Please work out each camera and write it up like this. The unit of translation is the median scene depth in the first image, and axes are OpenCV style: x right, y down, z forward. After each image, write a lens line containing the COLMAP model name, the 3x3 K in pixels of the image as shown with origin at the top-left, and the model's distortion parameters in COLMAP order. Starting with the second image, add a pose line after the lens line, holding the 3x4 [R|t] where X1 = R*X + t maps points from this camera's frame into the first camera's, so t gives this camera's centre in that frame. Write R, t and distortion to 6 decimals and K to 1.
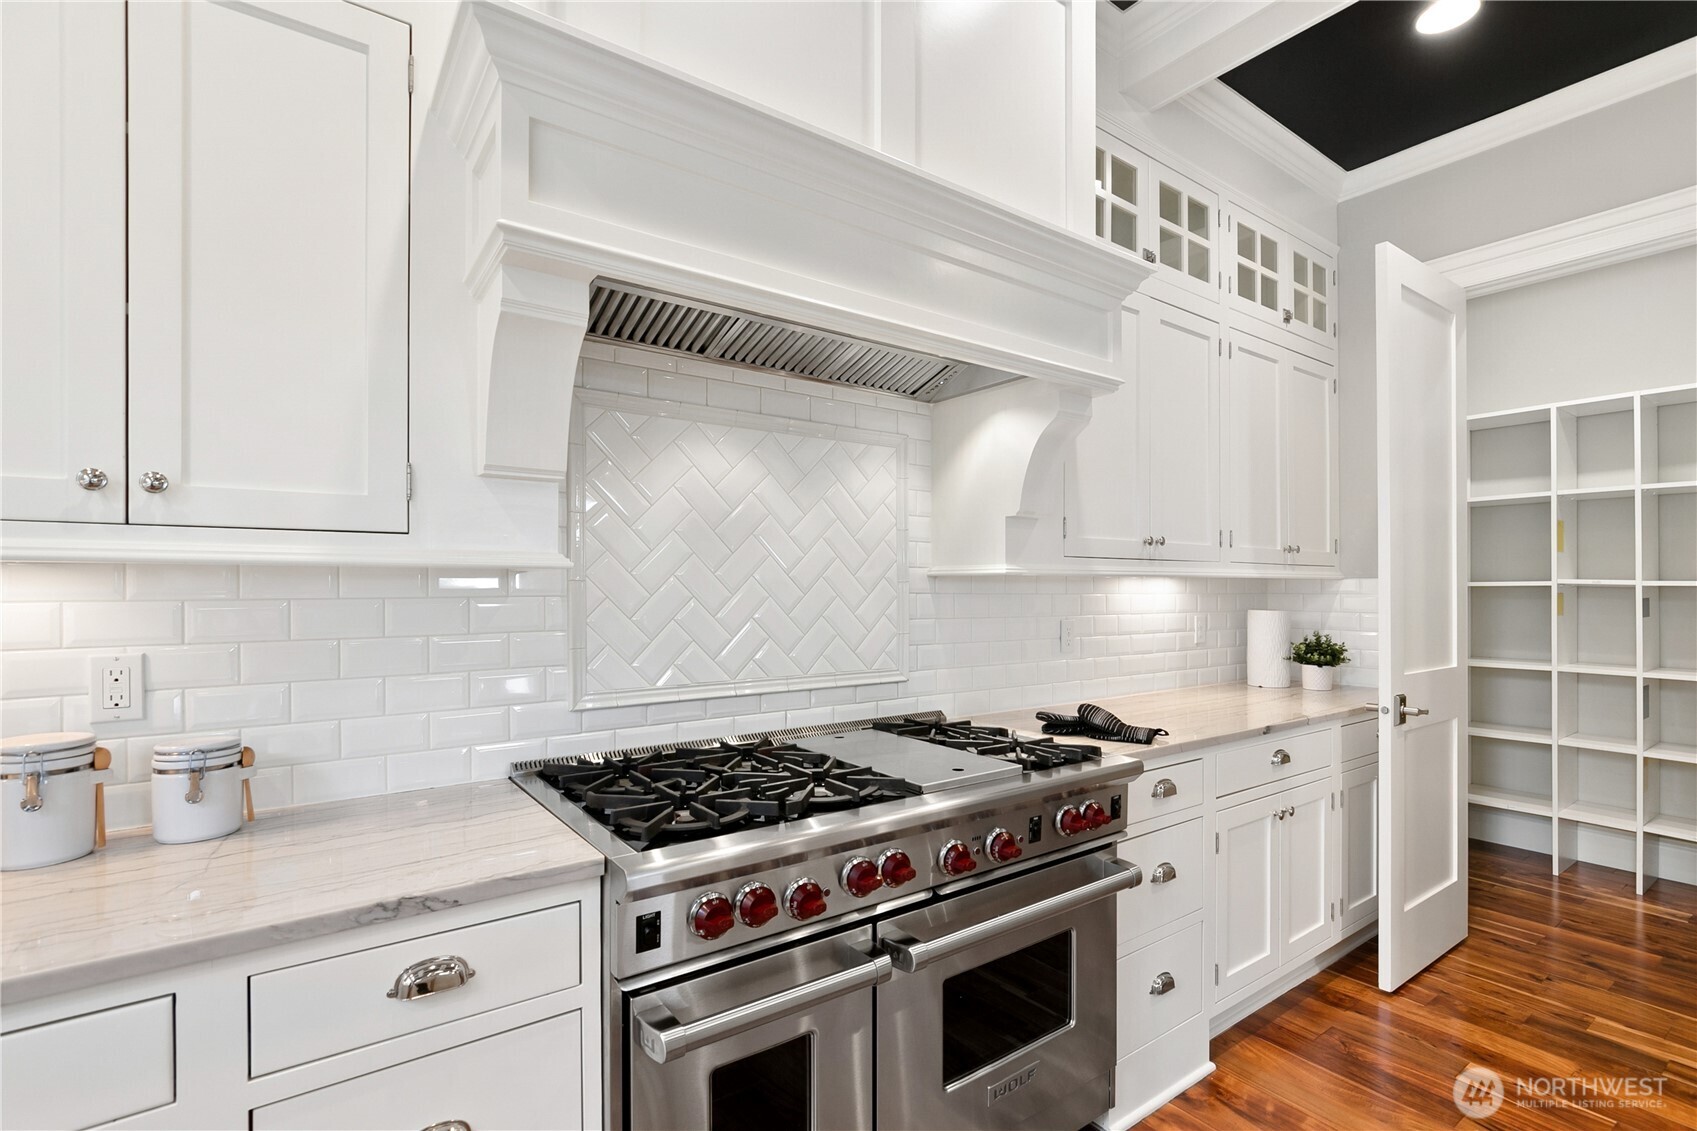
lens RADIAL K [[787.3, 0, 855.8], [0, 787.3, 583.0], [0, 0, 1]] dist [-0.008643, 0.000831]
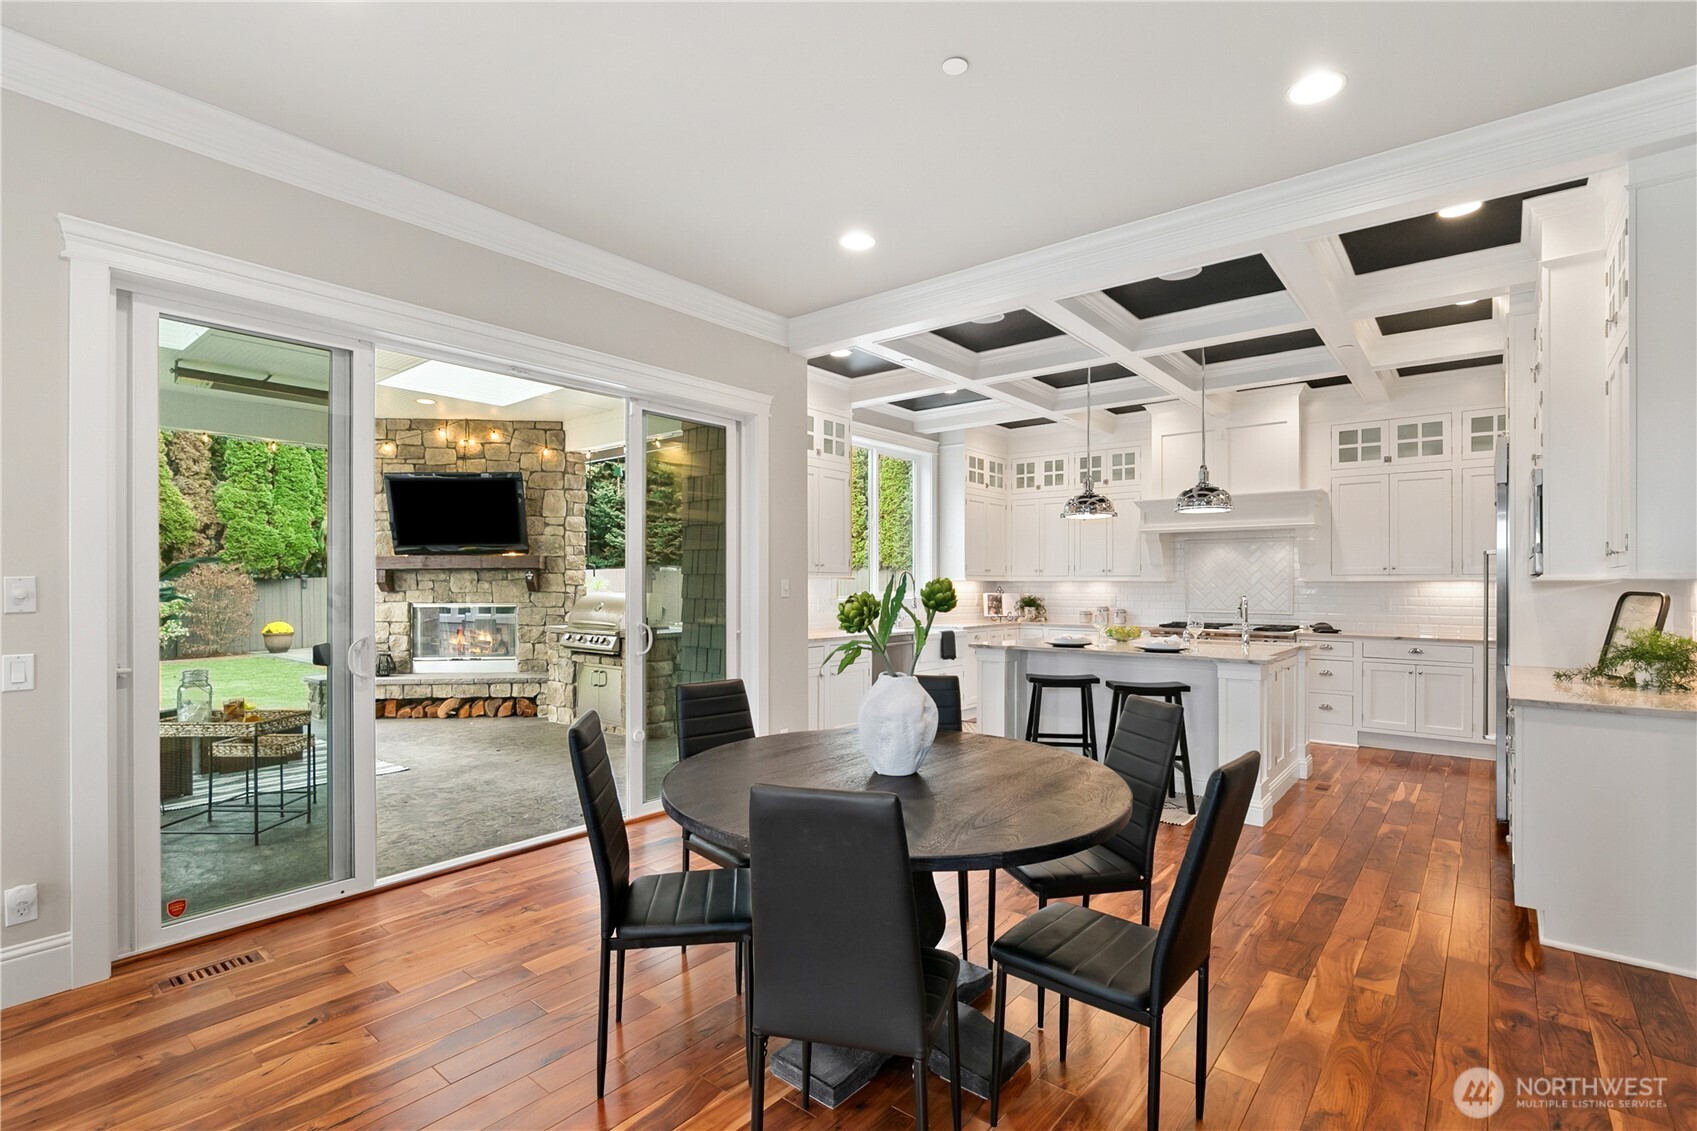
lens RADIAL K [[787.3, 0, 860.0], [0, 787.3, 576.2], [0, 0, 1]] dist [-0.008643, 0.000831]
pose [[0.257067, -0.009005, -0.966352, 2.904443], [0.002815, 0.999959, -0.008569, -0.010120], [0.966389, -0.000517, 0.257082, -1.624836]]
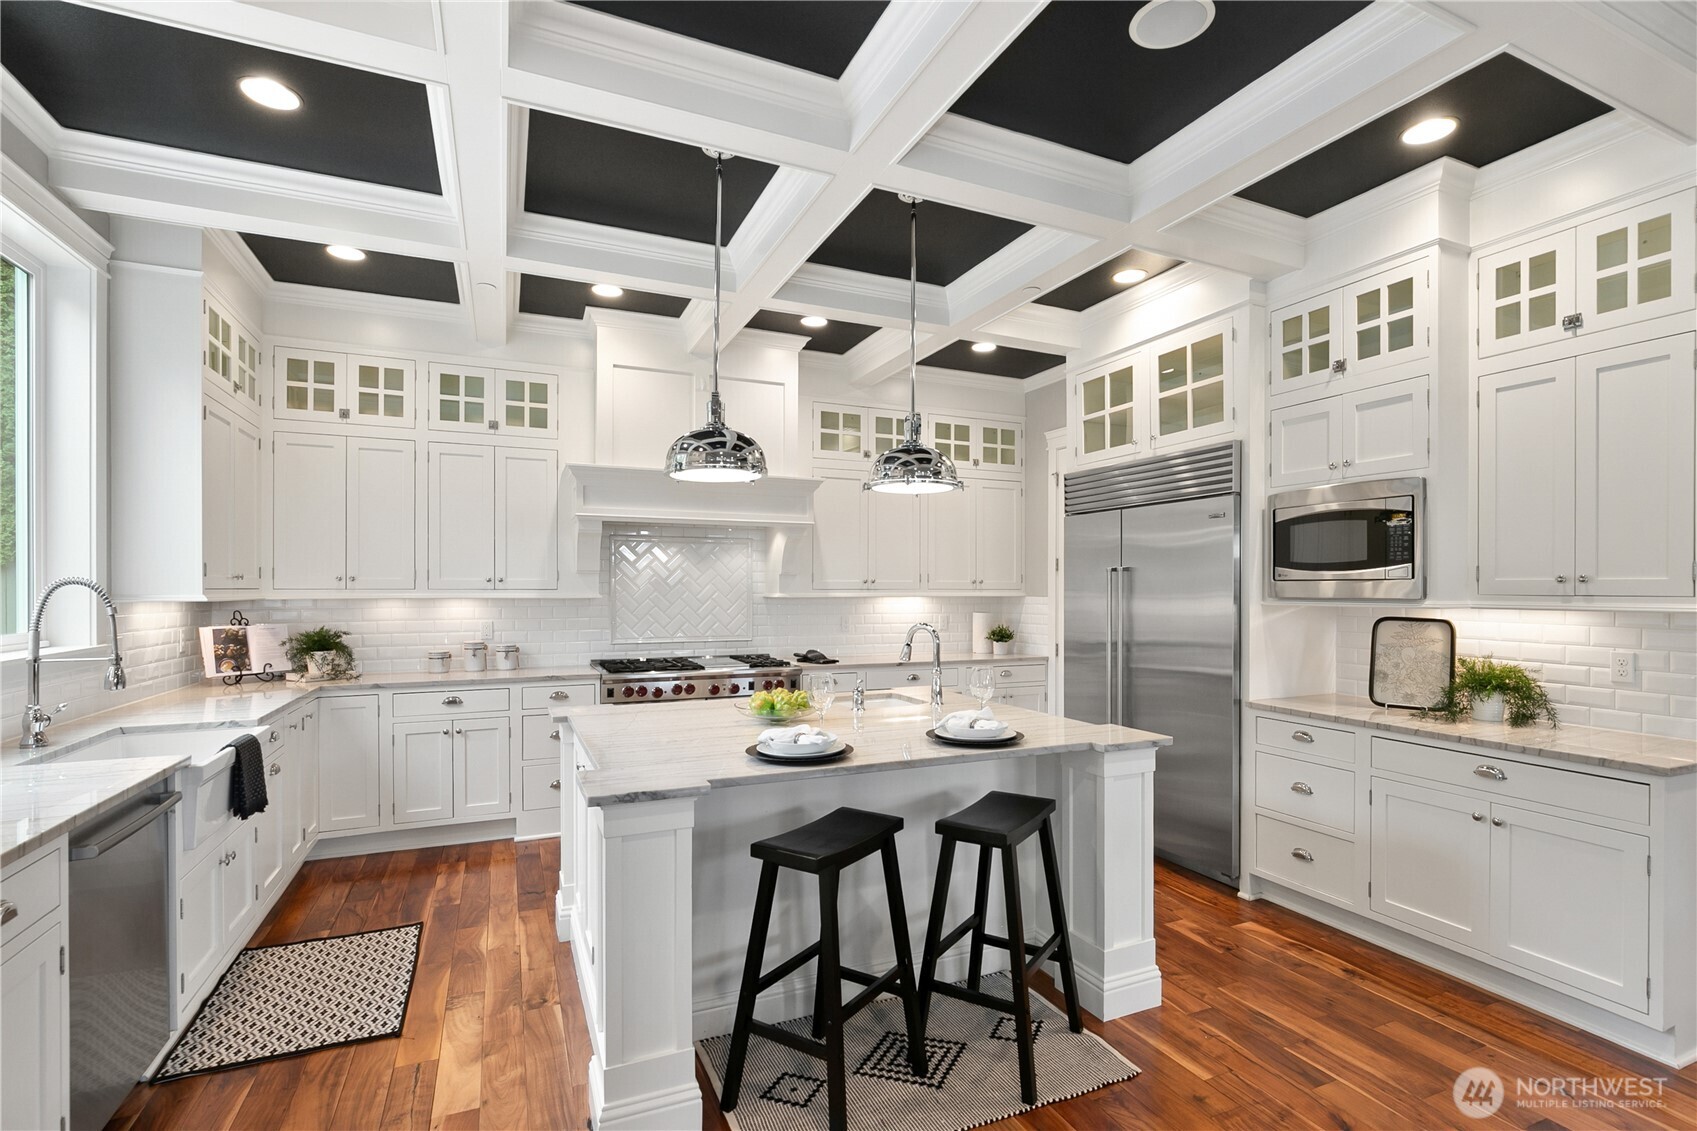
lens RADIAL K [[787.3, 0, 853.8], [0, 787.3, 578.9], [0, 0, 1]] dist [-0.008643, 0.000831]
pose [[0.978766, -0.003549, -0.204952, 0.947022], [0.001777, 0.999959, -0.008828, -0.047824], [0.204975, 0.008276, 0.978732, -1.420843]]
